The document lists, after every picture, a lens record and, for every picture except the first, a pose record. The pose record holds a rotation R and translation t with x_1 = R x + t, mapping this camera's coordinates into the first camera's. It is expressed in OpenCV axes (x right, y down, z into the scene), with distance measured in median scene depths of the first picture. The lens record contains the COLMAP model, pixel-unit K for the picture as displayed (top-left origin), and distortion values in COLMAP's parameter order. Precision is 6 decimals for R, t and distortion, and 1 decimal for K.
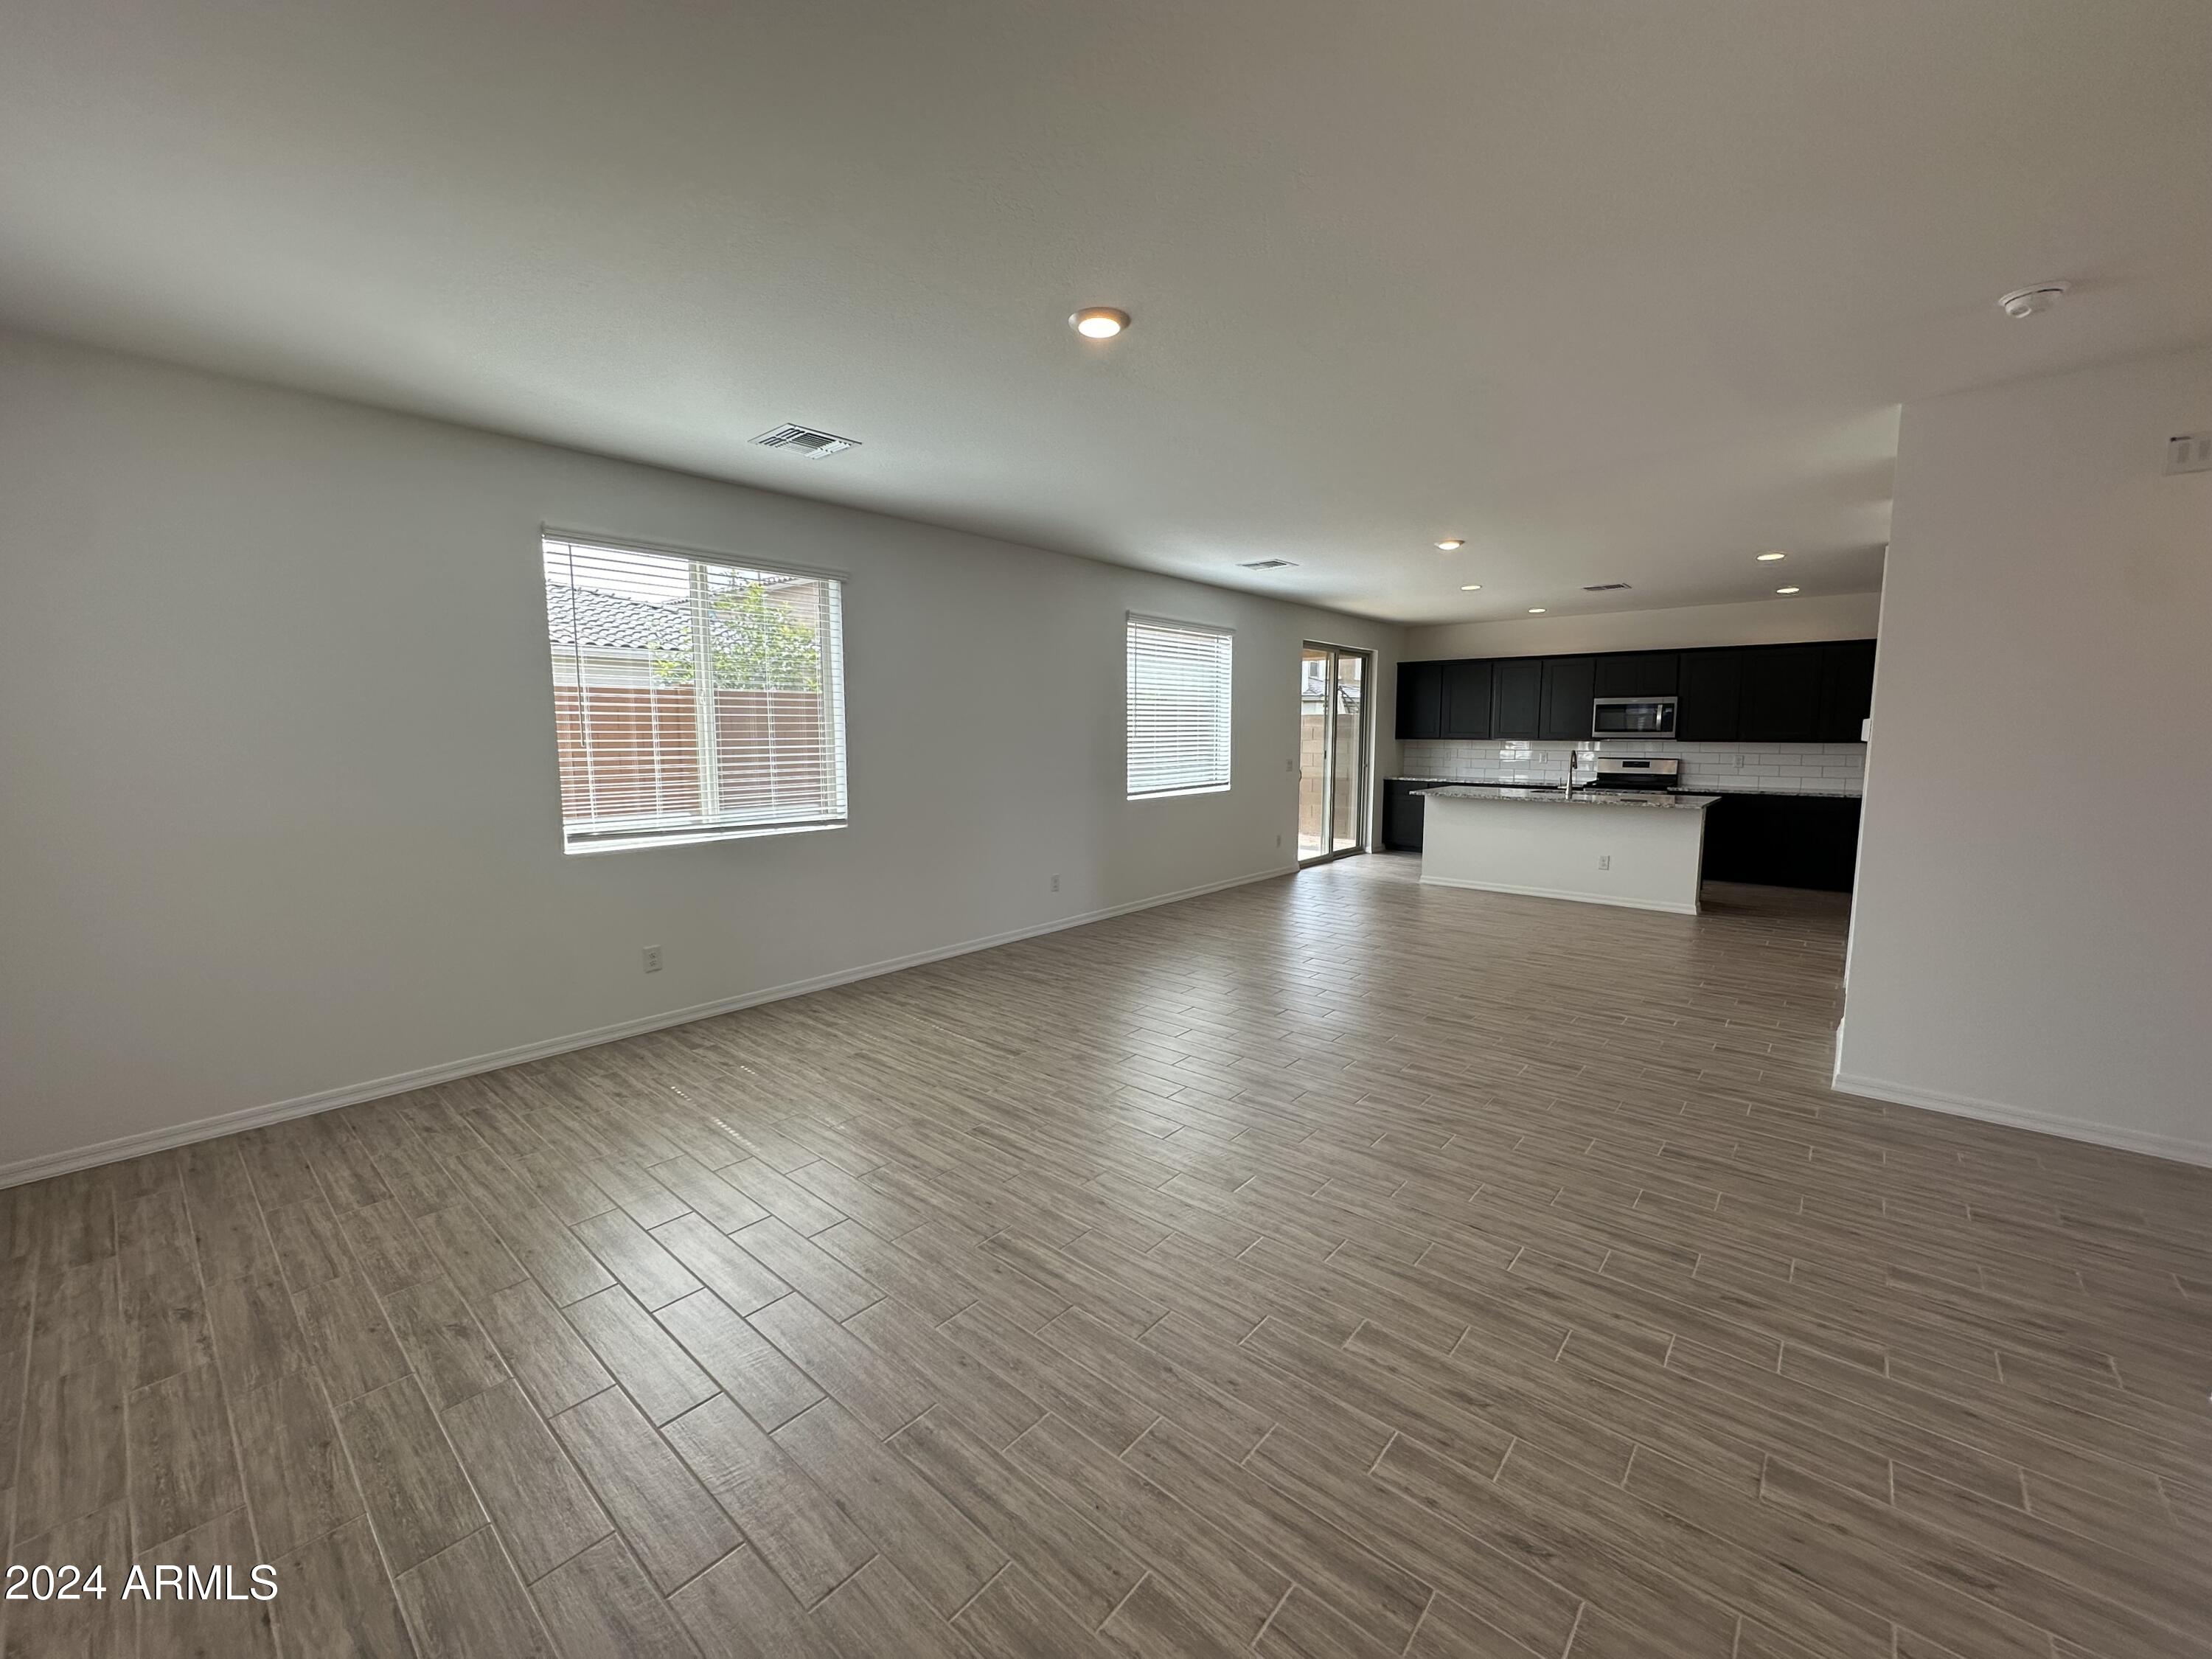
lens RADIAL K [[883.9, 0, 1107.2], [0, 883.9, 838.8], [0, 0, 1]] dist [-0.000708, 0.000672]
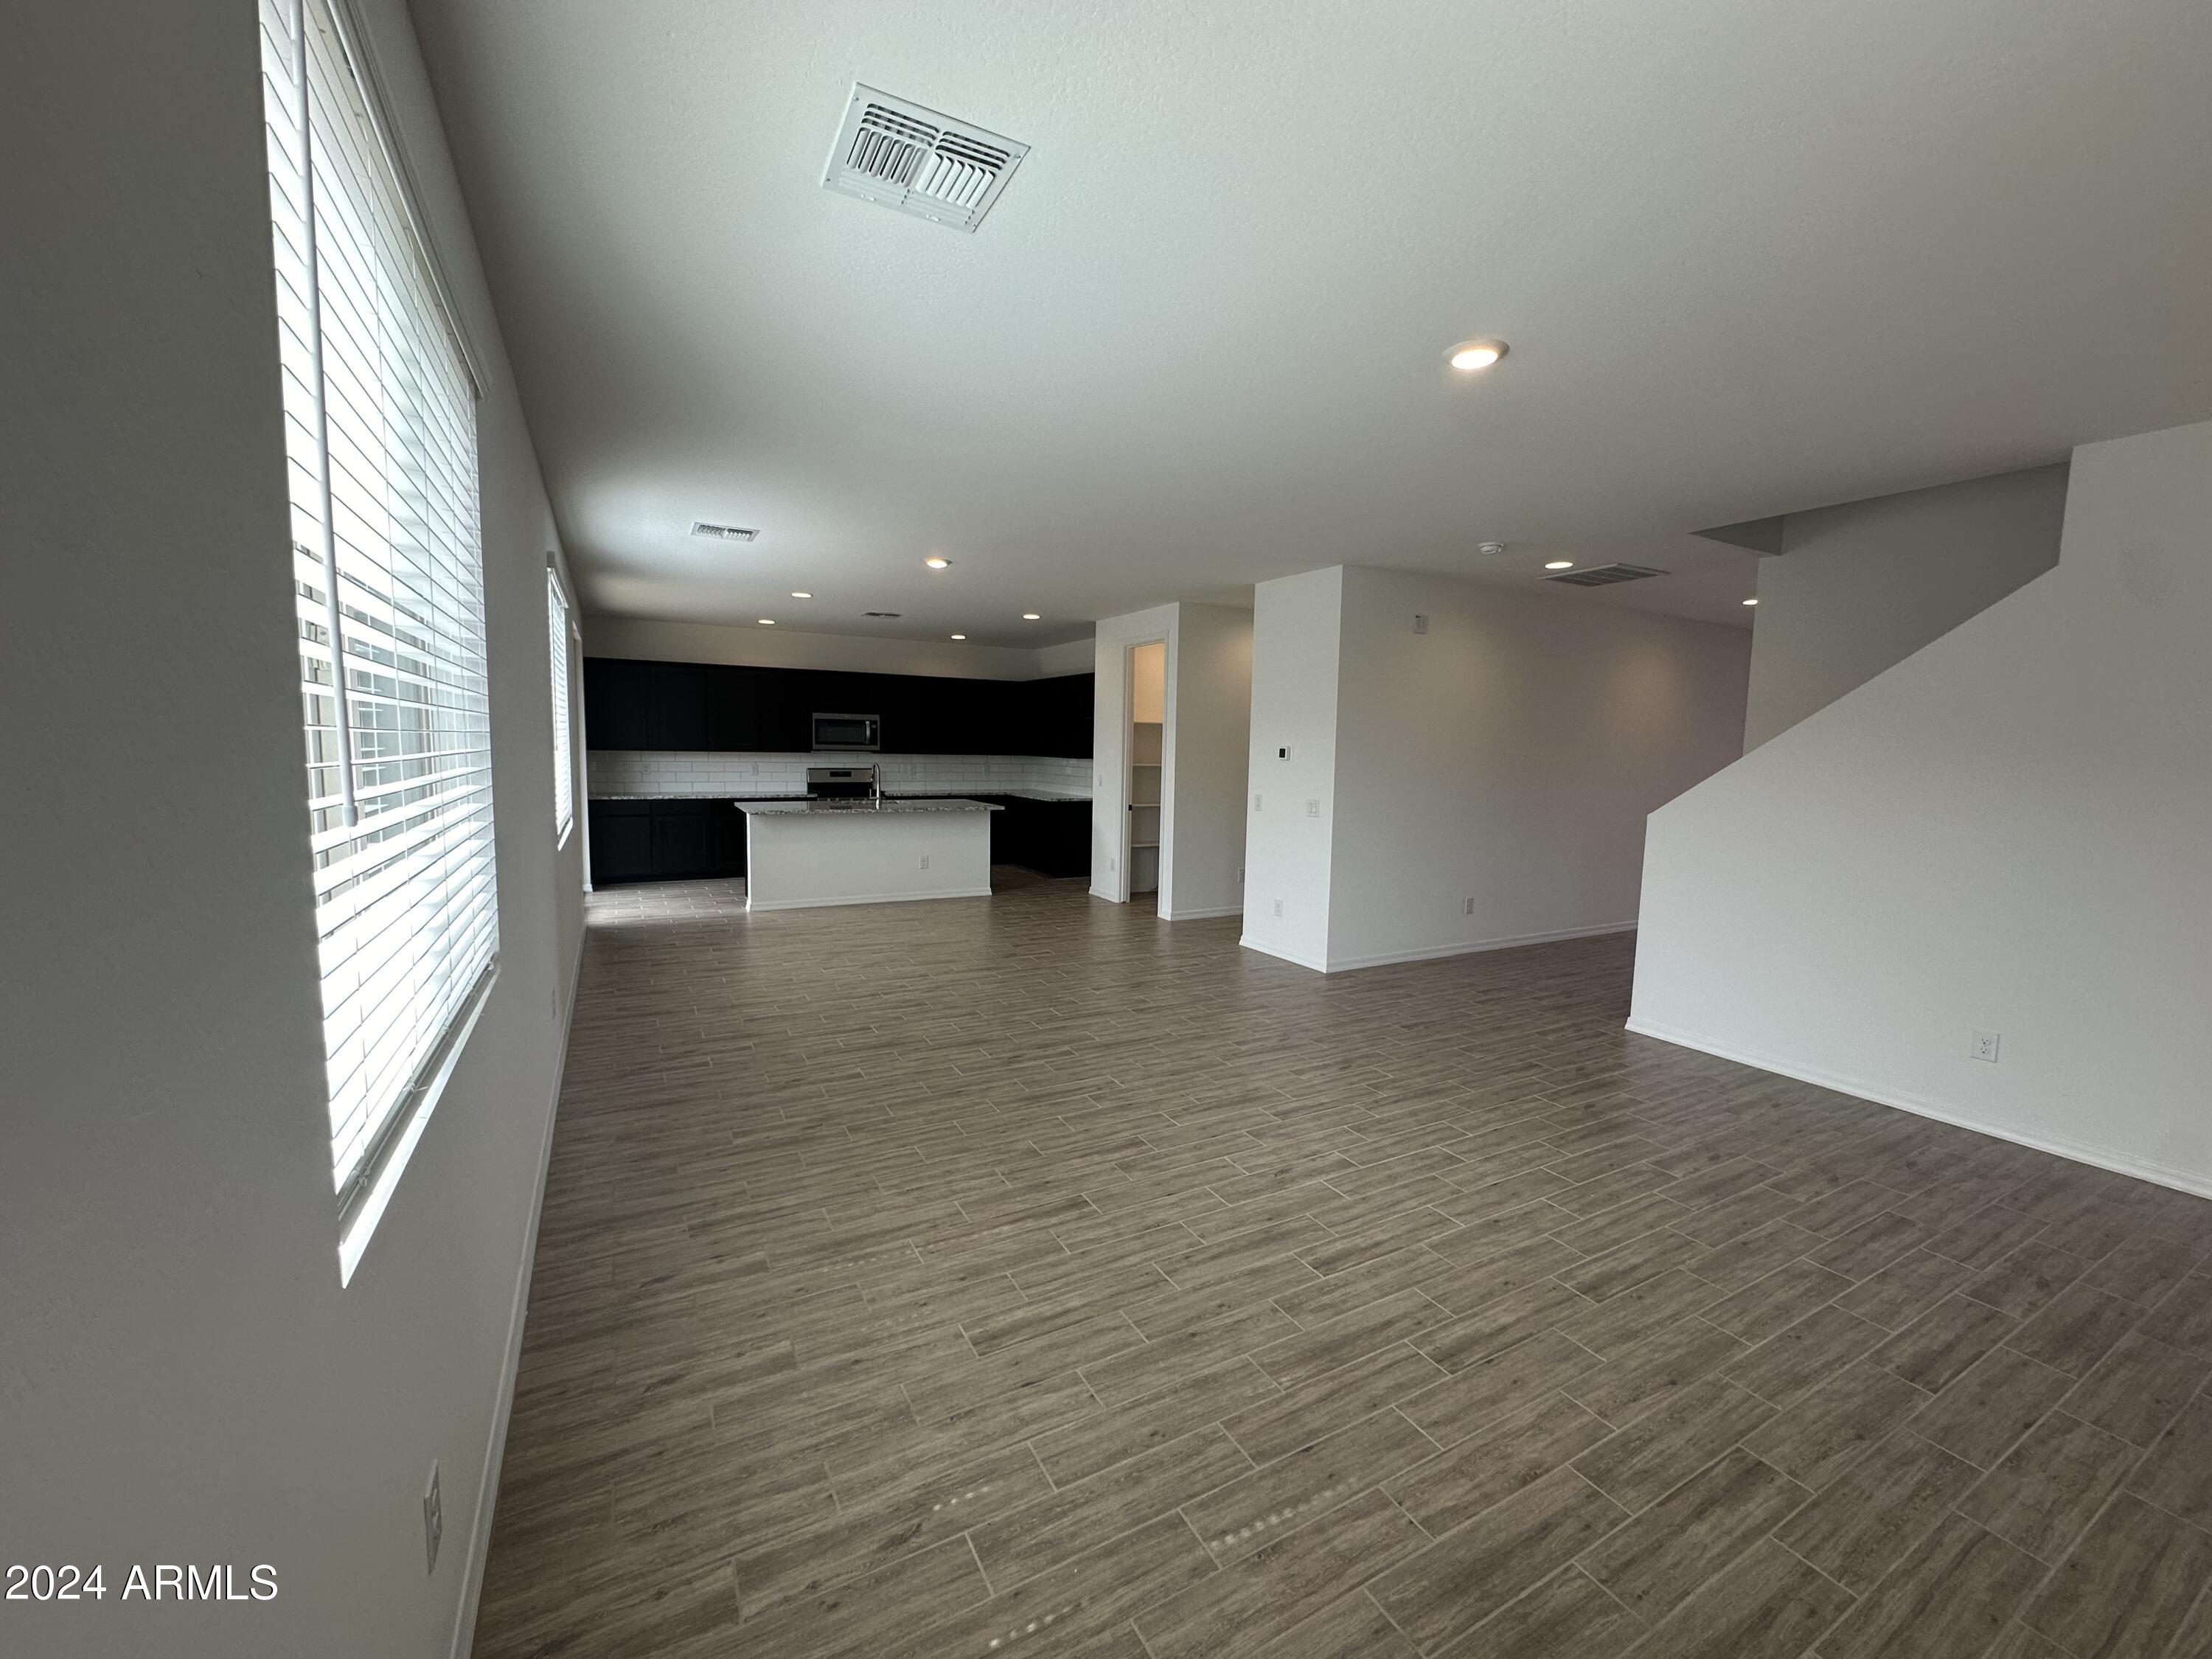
lens RADIAL K [[883.9, 0, 1121.2], [0, 883.9, 821.3], [0, 0, 1]] dist [-0.000708, 0.000672]
pose [[0.336275, -0.073018, 0.938929, -0.687384], [0.096236, 0.994435, 0.042868, -0.084967], [-0.936834, 0.075944, 0.341430, 0.653195]]
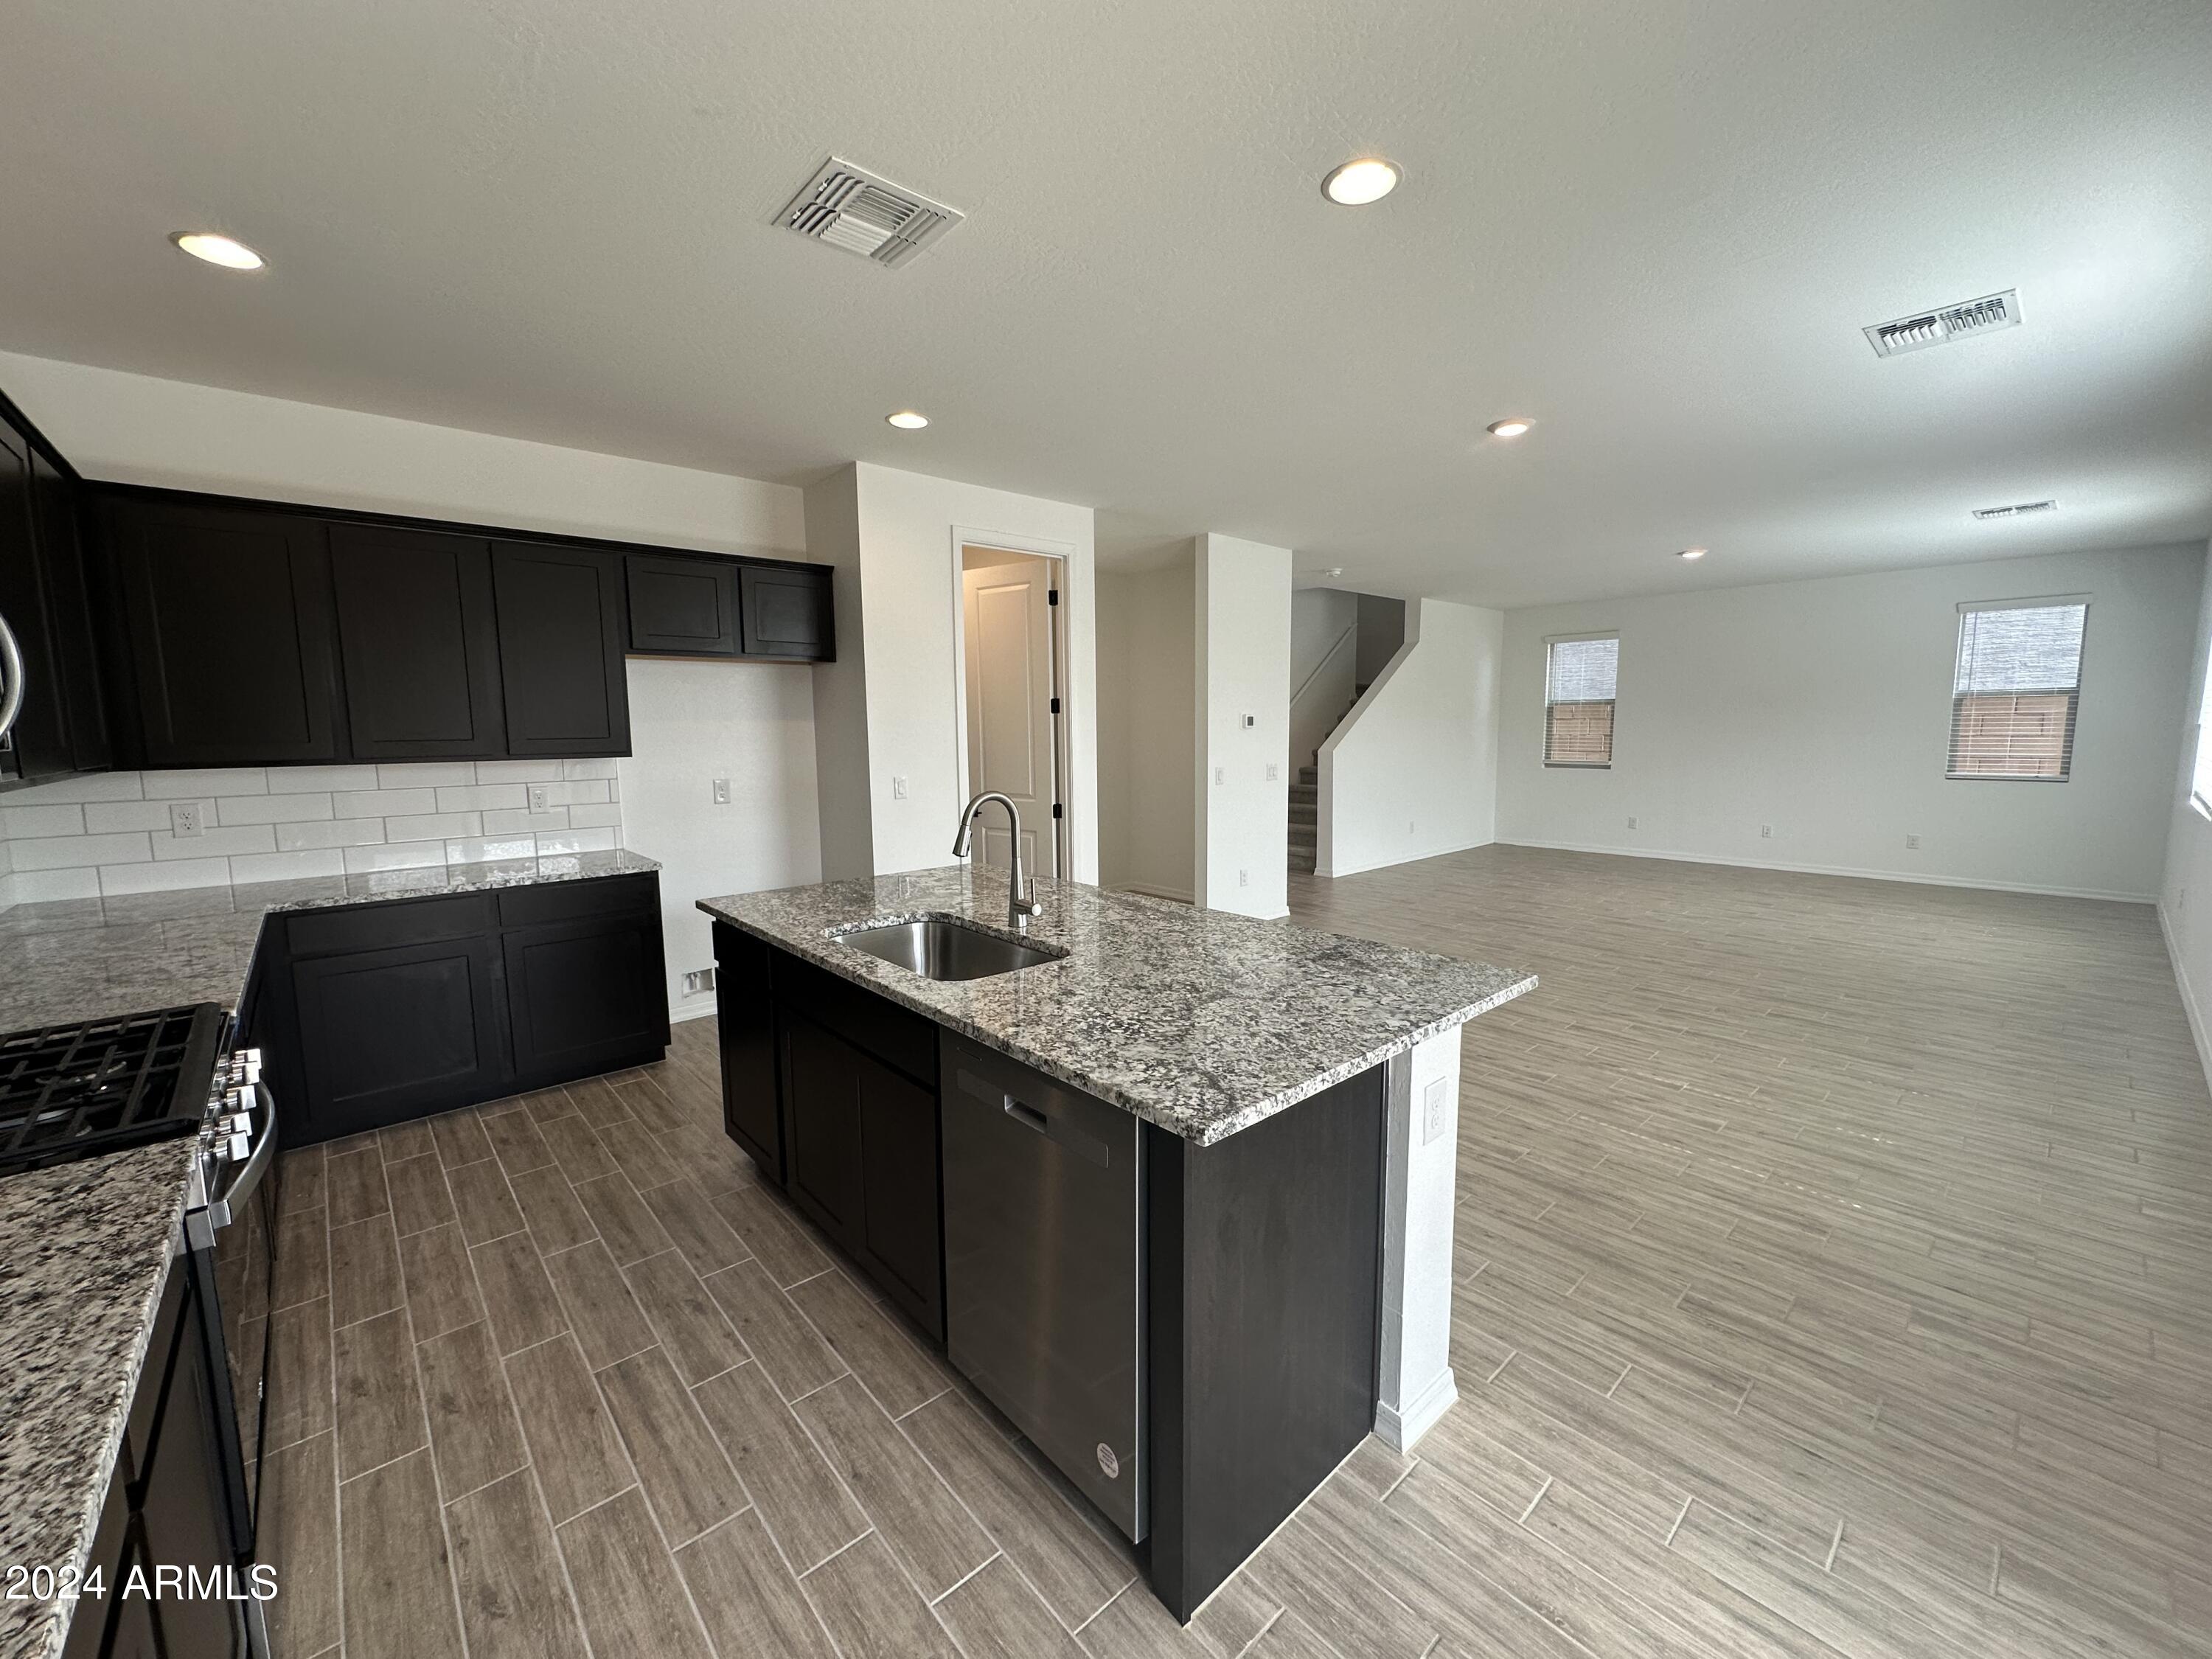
lens RADIAL K [[883.9, 0, 1118.5], [0, 883.9, 828.7], [0, 0, 1]] dist [-0.000708, 0.000672]
pose [[-0.992878, 0.004325, 0.119054, 0.776160], [0.031959, 0.972379, 0.231209, -0.271029], [-0.114765, 0.233367, -0.965592, 2.285570]]
